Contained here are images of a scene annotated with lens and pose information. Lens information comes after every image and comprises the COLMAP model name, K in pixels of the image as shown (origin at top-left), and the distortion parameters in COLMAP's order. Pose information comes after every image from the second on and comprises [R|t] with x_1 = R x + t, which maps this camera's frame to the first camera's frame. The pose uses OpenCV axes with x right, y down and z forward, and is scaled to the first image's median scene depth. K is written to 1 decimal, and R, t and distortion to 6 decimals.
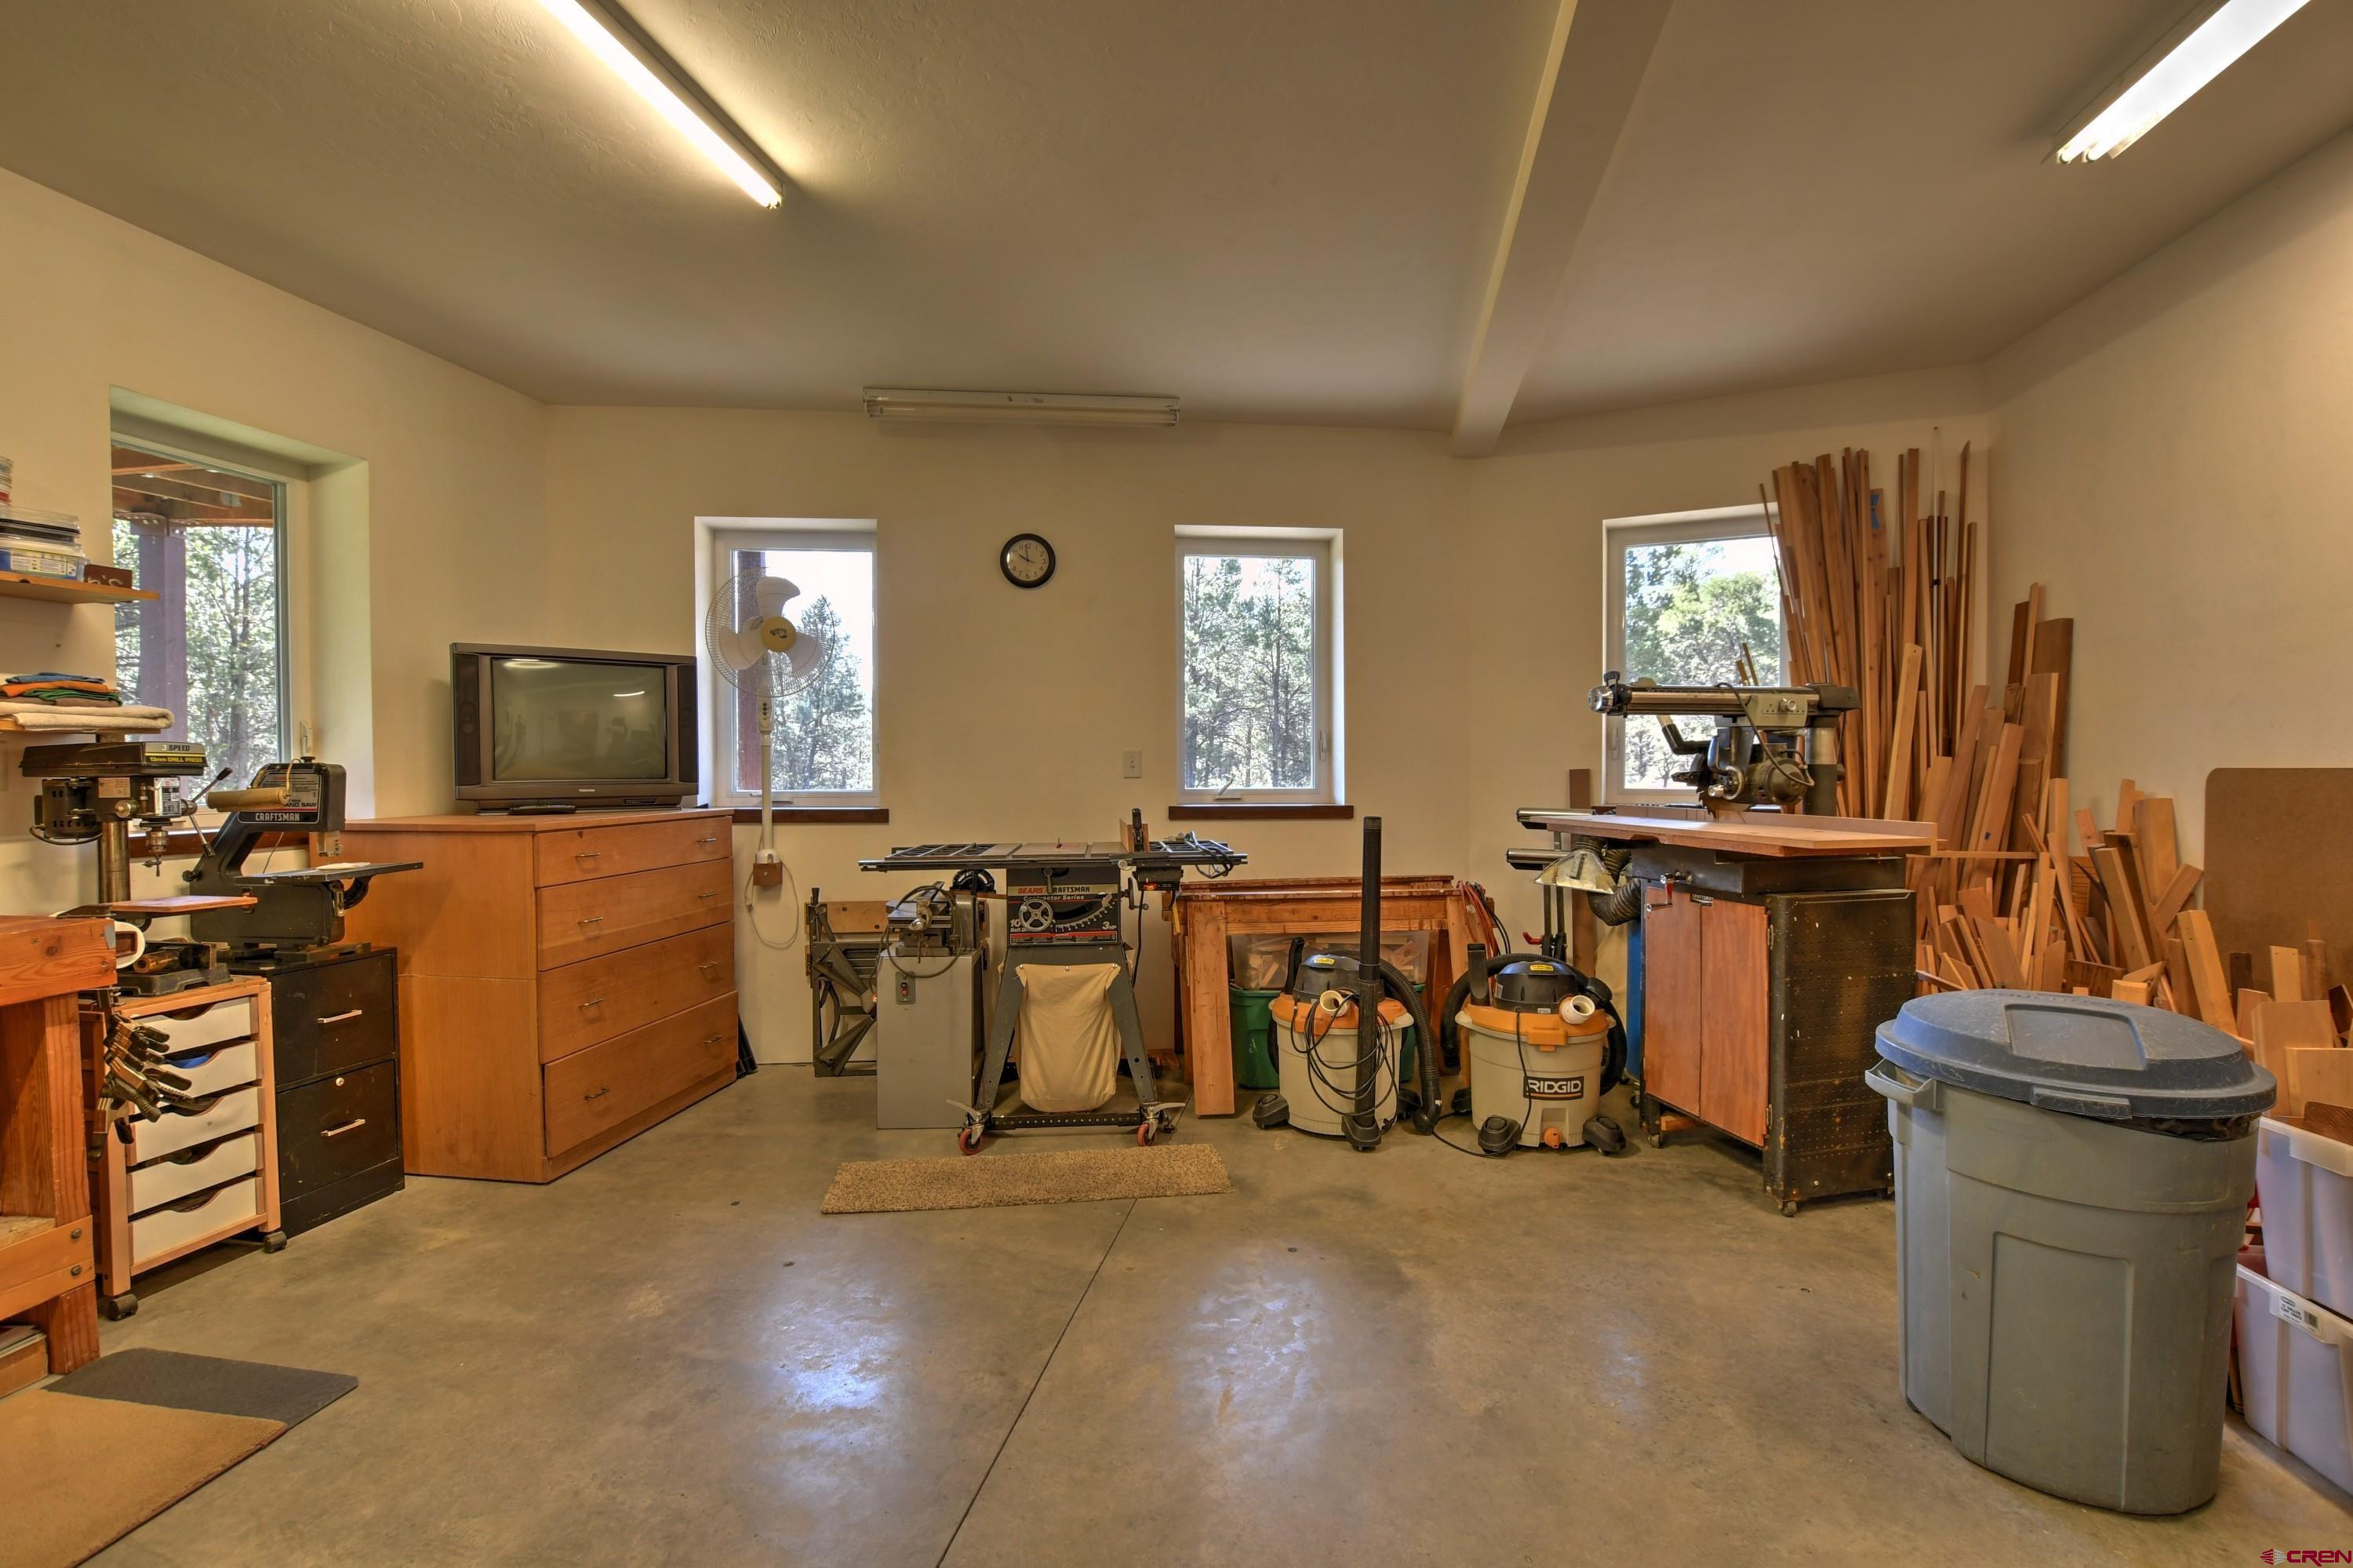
lens RADIAL K [[1037.3, 0, 1177.9], [0, 1037.3, 780.4], [0, 0, 1]] dist [-0.031865, 0.004961]
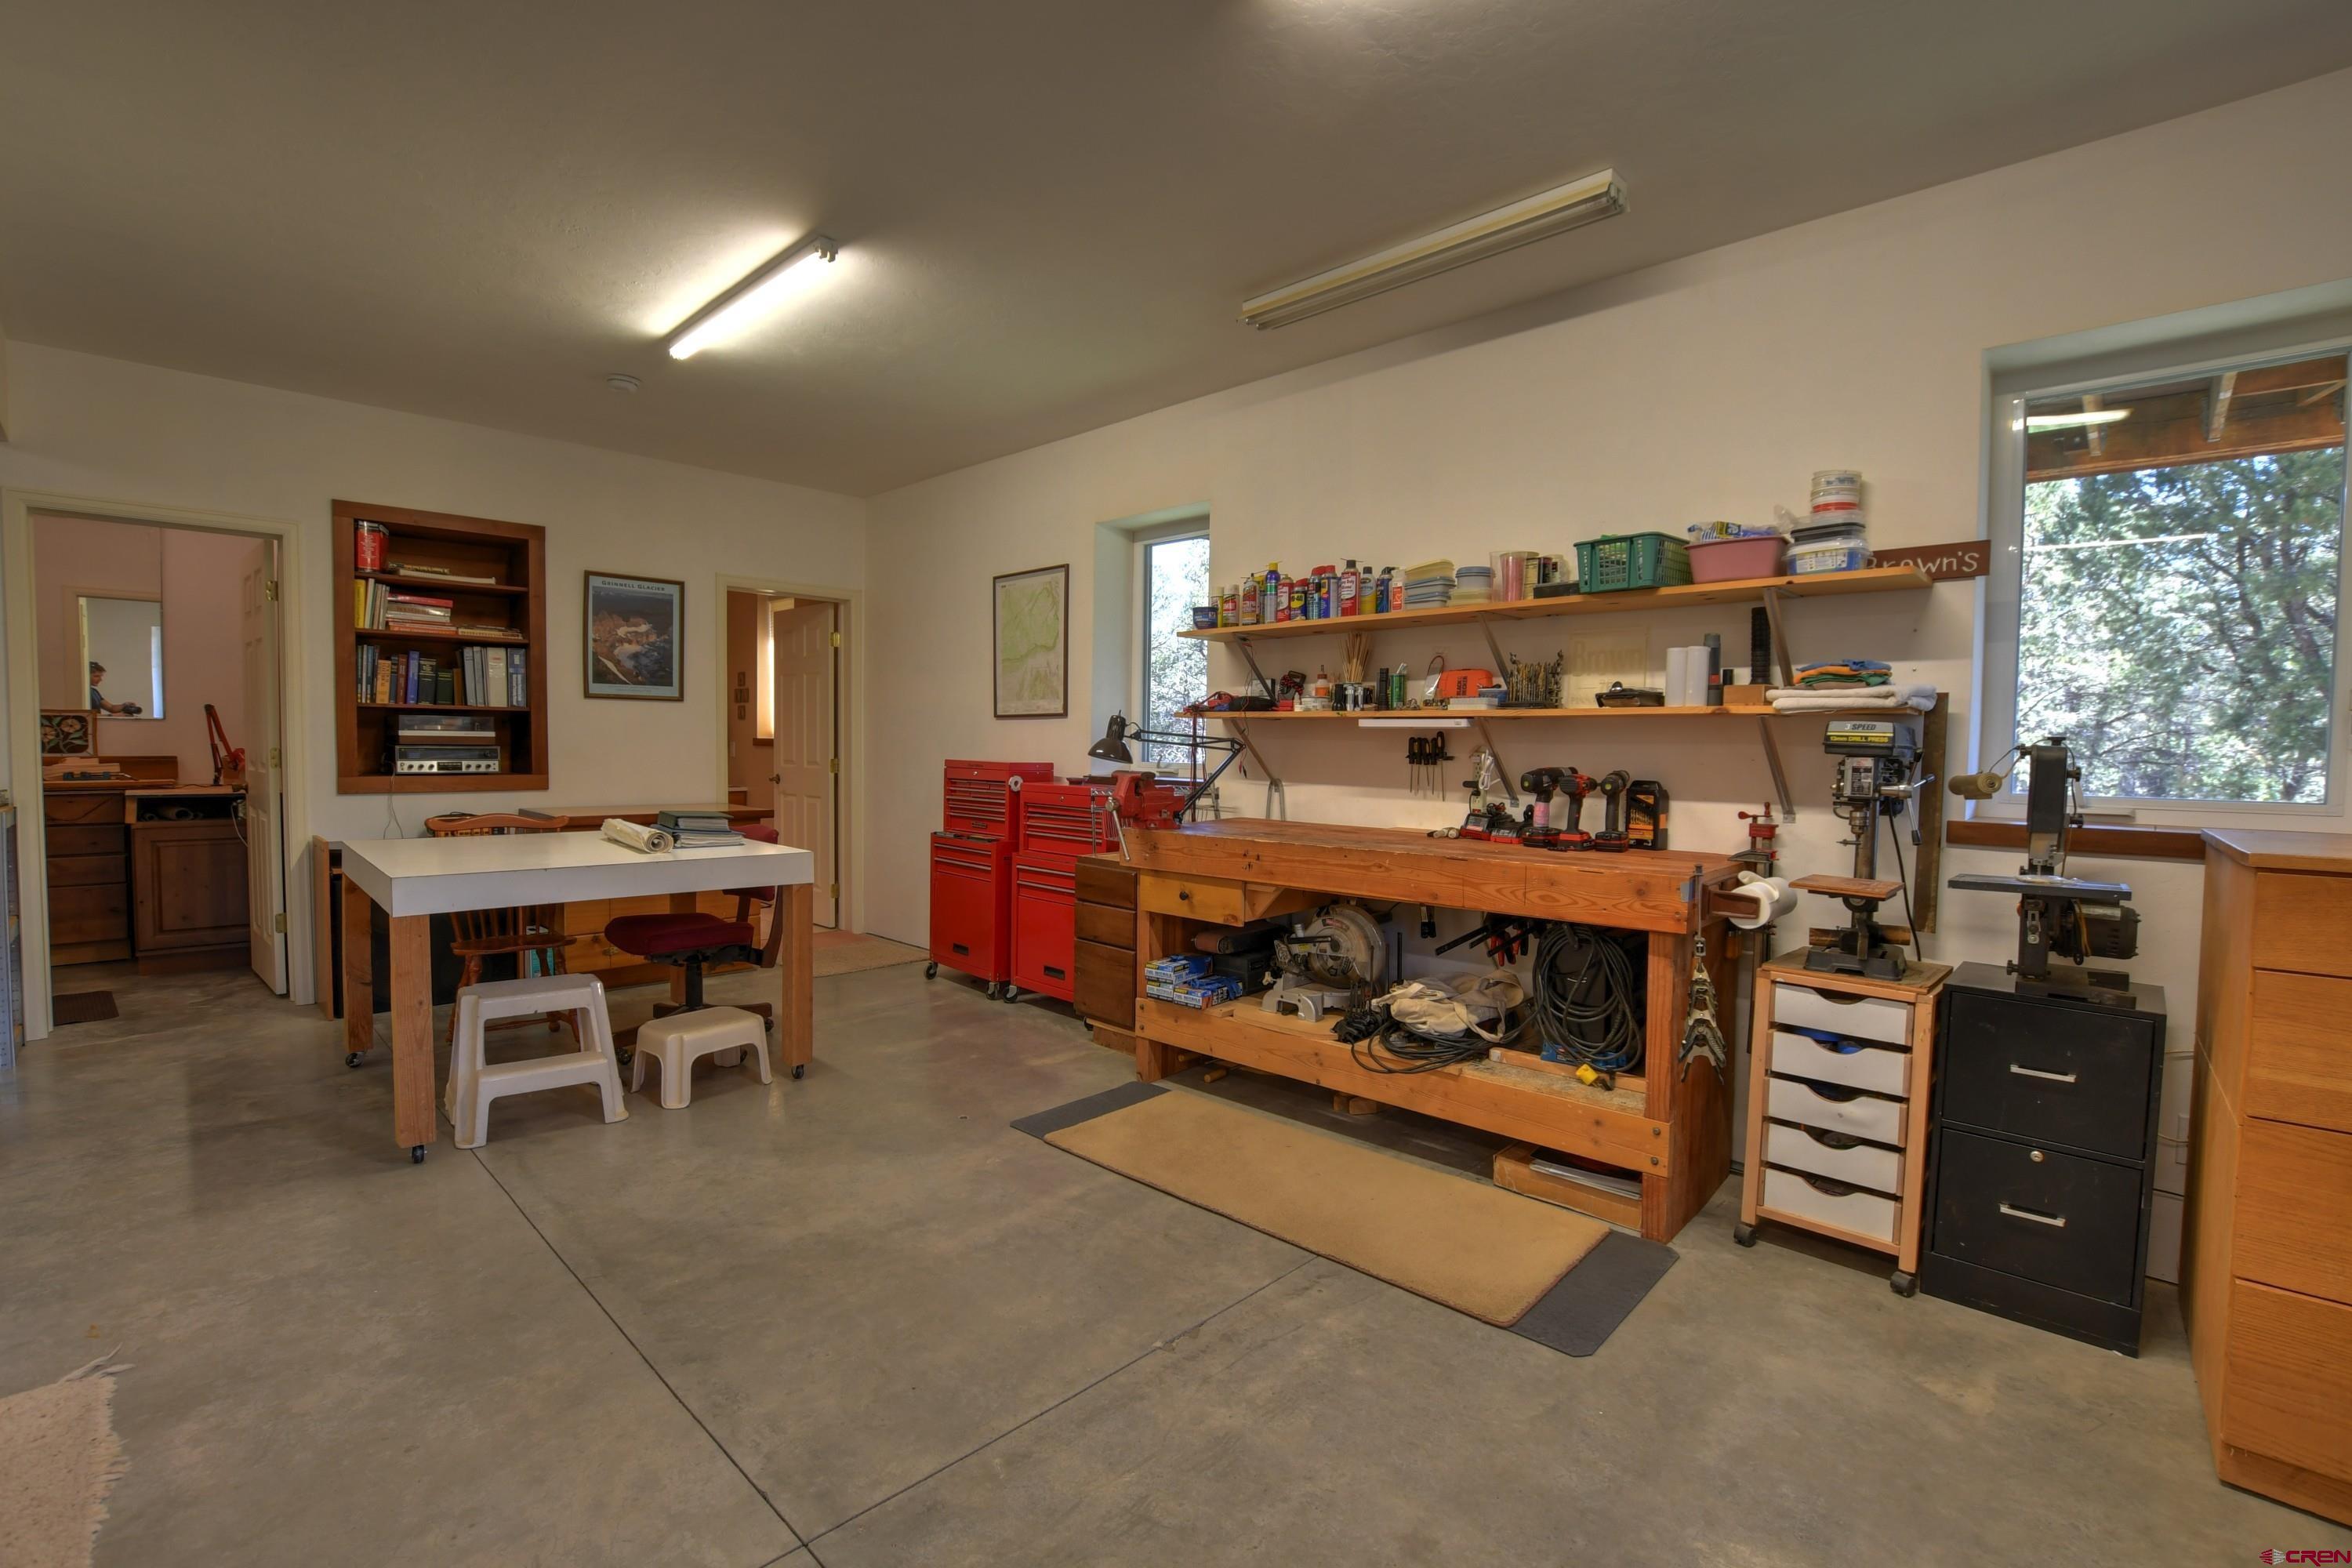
lens RADIAL K [[1036.9, 0, 1174.3], [0, 1036.9, 790.2], [0, 0, 1]] dist [-0.031865, 0.004961]
pose [[-0.561632, 0.029875, -0.826848, 0.191514], [-0.023669, 0.998359, 0.052149, -0.006892], [0.827048, 0.048859, -0.560003, 0.966091]]
